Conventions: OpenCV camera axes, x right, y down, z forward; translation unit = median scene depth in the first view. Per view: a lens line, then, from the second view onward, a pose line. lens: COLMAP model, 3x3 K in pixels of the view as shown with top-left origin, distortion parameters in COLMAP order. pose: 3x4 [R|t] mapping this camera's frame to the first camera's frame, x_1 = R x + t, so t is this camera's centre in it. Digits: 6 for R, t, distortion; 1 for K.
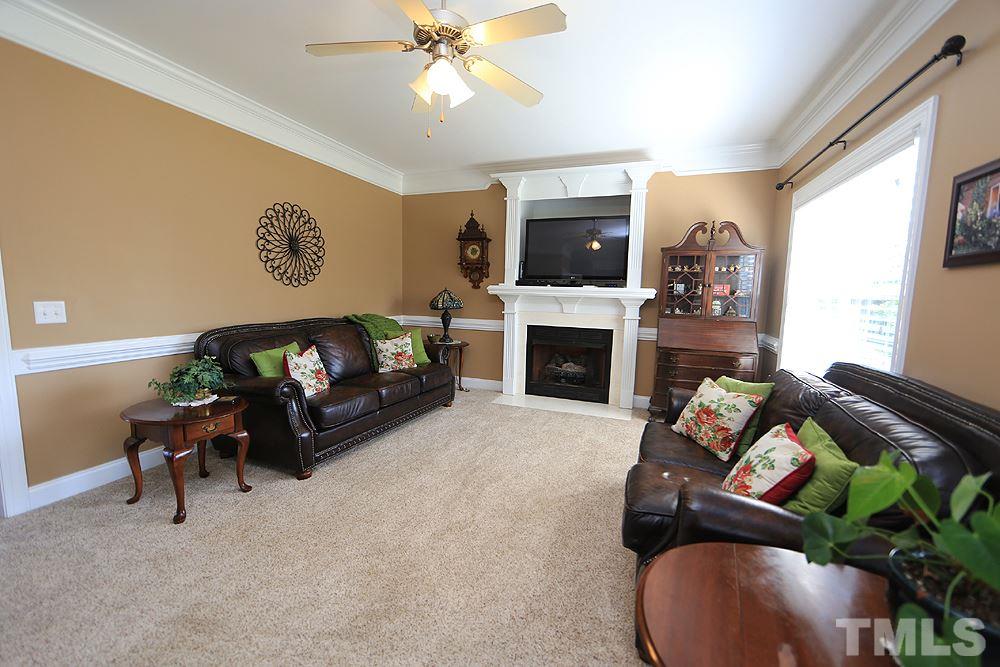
lens RADIAL K [[399.0, 0, 500.0], [0, 399.0, 333.5], [0, 0, 1]] dist [0.000330, 0.000136]
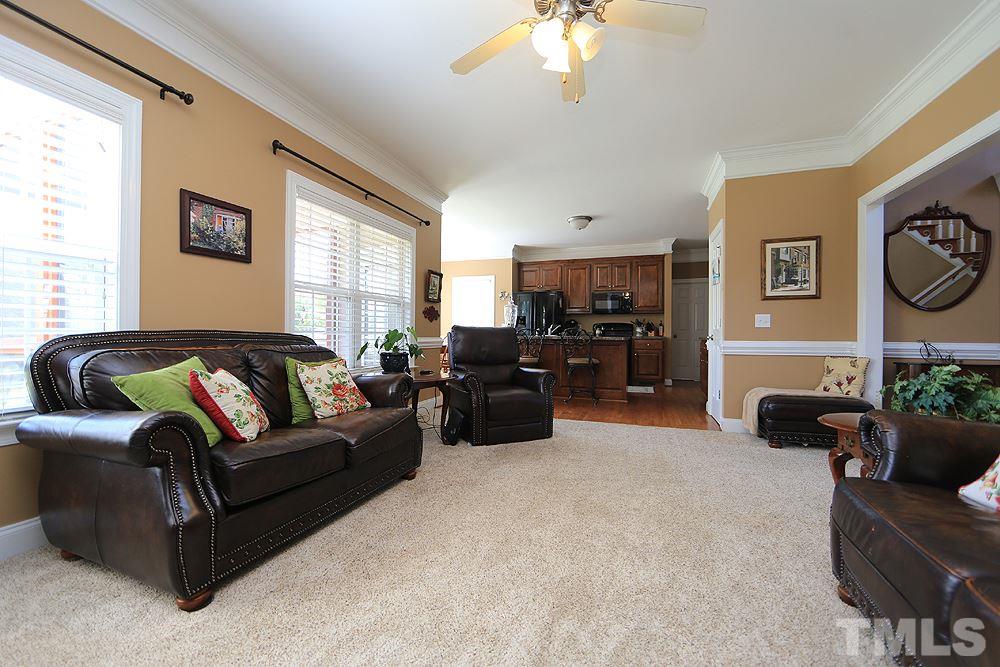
lens RADIAL K [[399.0, 0, 500.0], [0, 399.0, 333.5], [0, 0, 1]] dist [0.000330, 0.000136]
pose [[-0.999274, -0.035741, -0.013195, -0.003882], [-0.036953, 0.993538, 0.107316, -0.024336], [0.009274, 0.107726, -0.994137, 0.852706]]
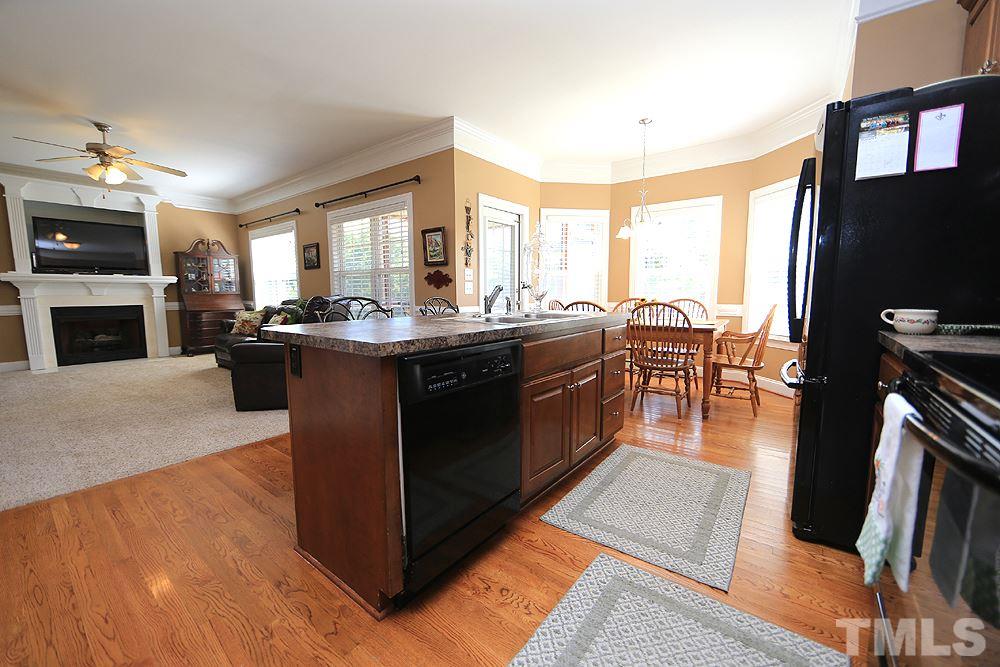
lens RADIAL K [[391.4, 0, 500.0], [0, 391.4, 333.5], [0, 0, 1]] dist [-0.010349, -0.000051]
pose [[0.299328, -0.127899, 0.945539, -0.644868], [0.112302, 0.988810, 0.098201, 0.095324], [-0.947518, 0.076792, 0.310342, -0.625578]]
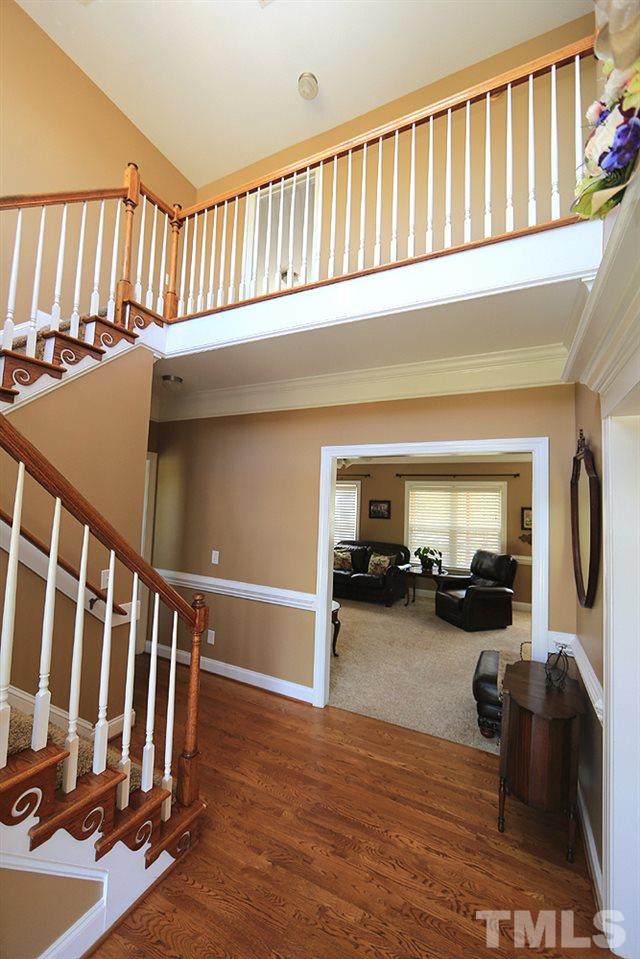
lens RADIAL K [[382.7, 0, 320.0], [0, 382.7, 479.5], [0, 0, 1]] dist [0.000330, 0.000136]
pose [[0.117345, 0.042674, 0.992174, -1.295128], [0.072644, 0.996031, -0.051432, -0.153998], [-0.990431, 0.078111, 0.113779, 0.357790]]
